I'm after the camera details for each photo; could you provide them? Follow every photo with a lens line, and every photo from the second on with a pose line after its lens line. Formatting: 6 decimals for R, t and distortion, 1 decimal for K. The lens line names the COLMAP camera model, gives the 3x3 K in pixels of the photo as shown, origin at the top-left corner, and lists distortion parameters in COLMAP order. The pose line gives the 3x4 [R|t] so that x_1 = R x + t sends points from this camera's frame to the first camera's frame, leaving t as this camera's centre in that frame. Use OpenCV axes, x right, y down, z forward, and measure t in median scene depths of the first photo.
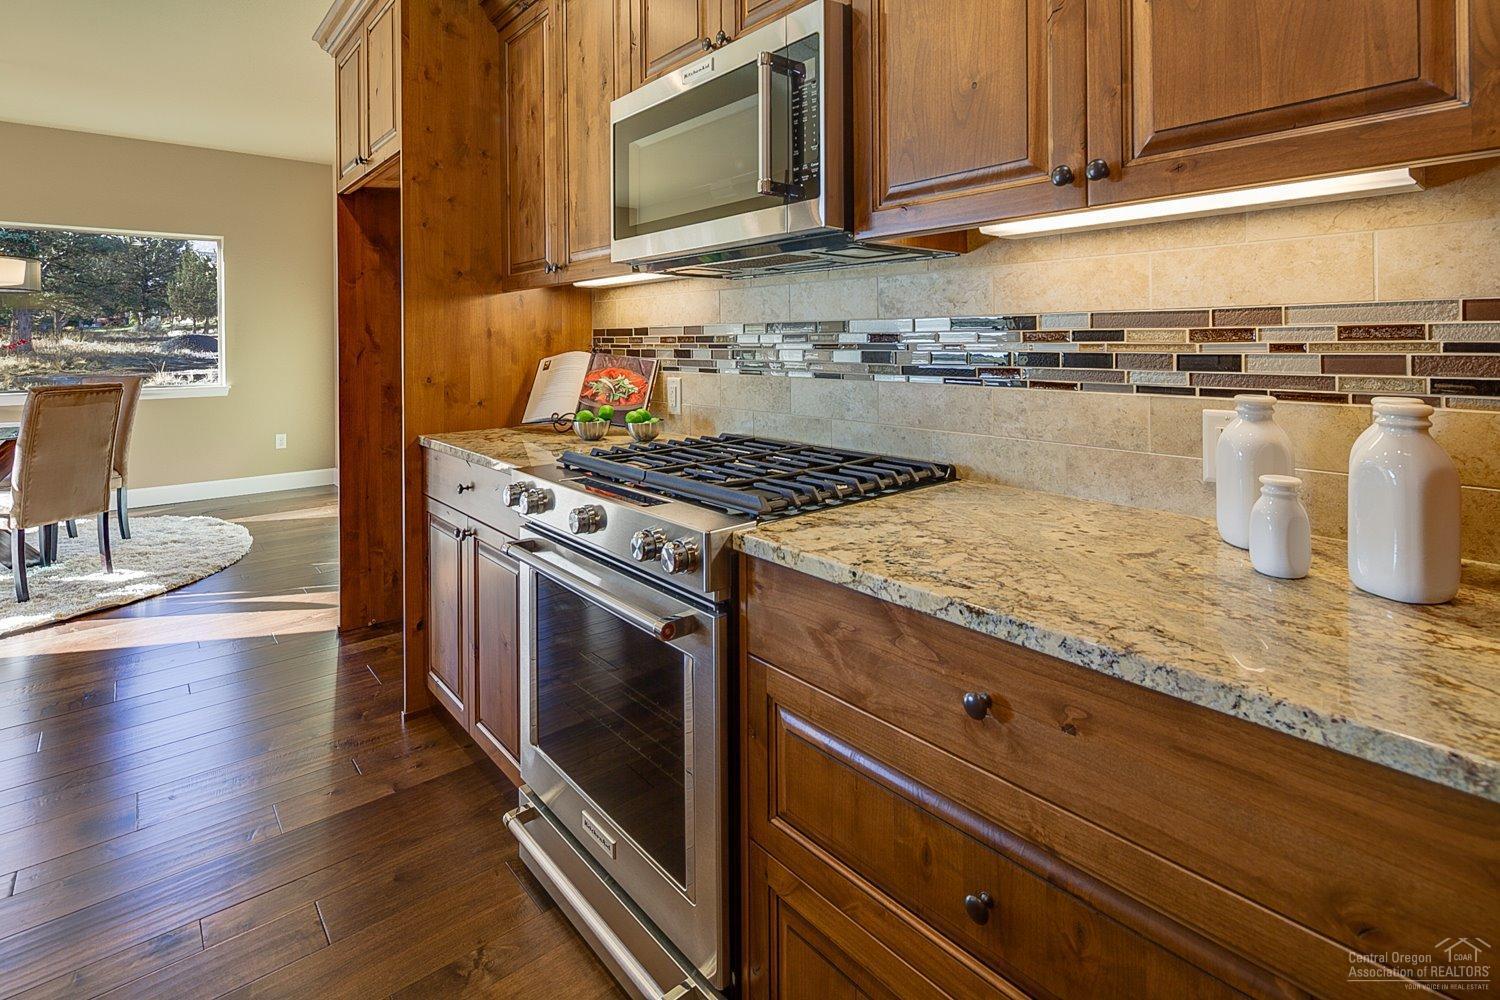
lens RADIAL K [[729.4, 0, 752.6], [0, 729.4, 341.7], [0, 0, 1]] dist [0.001234, -0.000816]
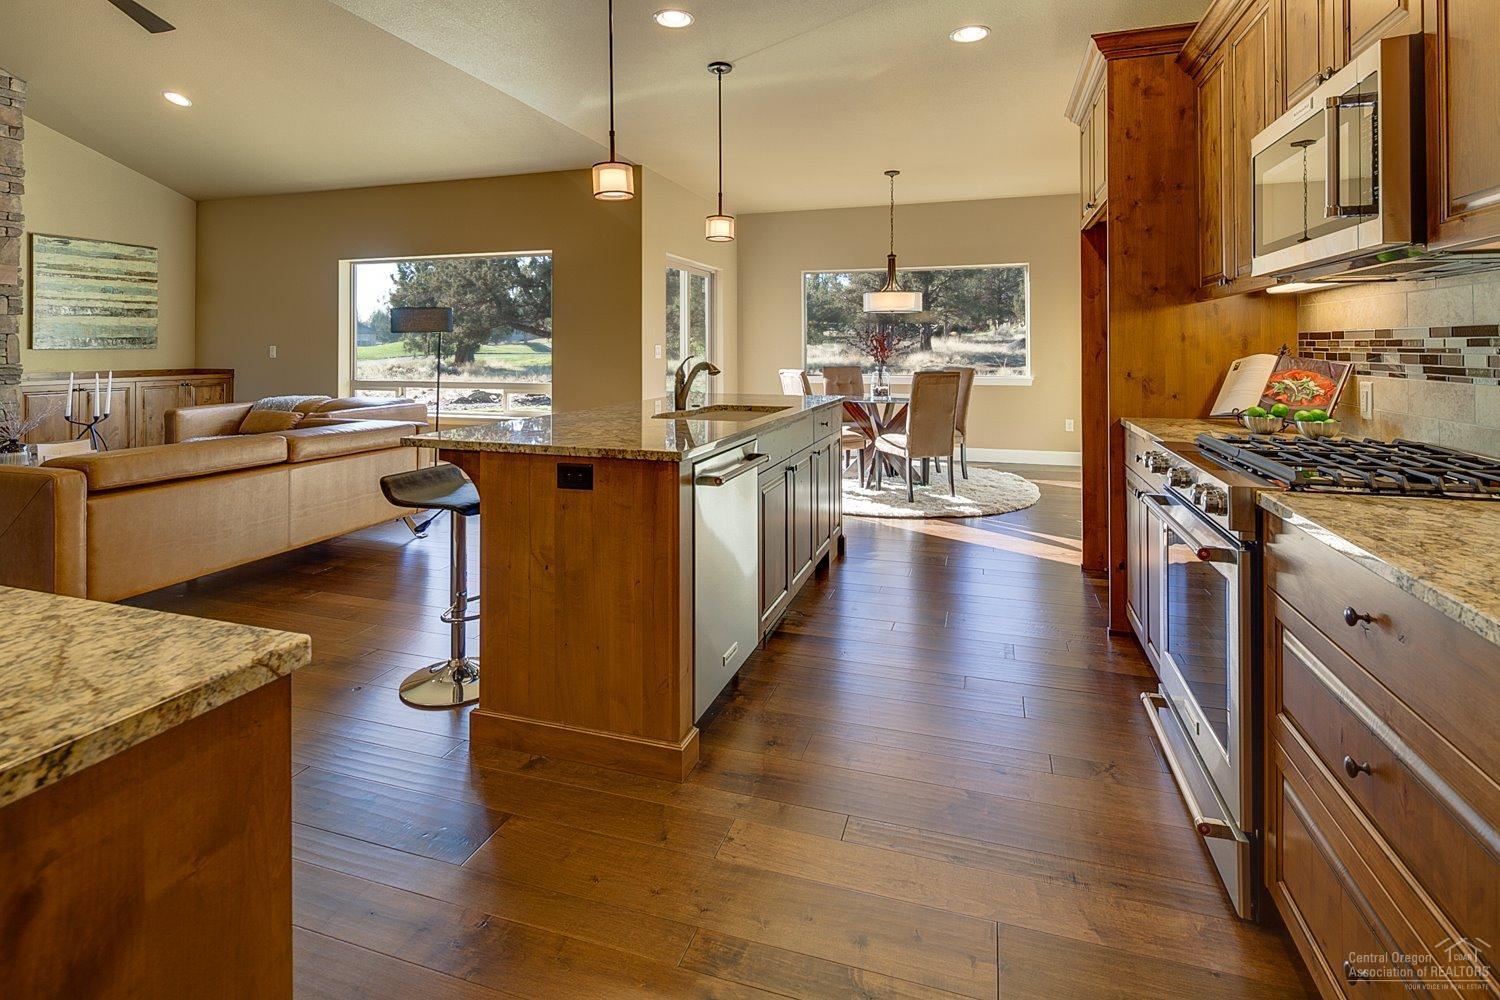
lens RADIAL K [[729.4, 0, 752.6], [0, 729.4, 341.7], [0, 0, 1]] dist [0.001234, -0.000816]
pose [[0.520181, 0.000049, -0.854056, 0.289623], [-0.002429, 0.999996, -0.001422, -0.001546], [0.854052, 0.002814, 0.520179, -0.212581]]
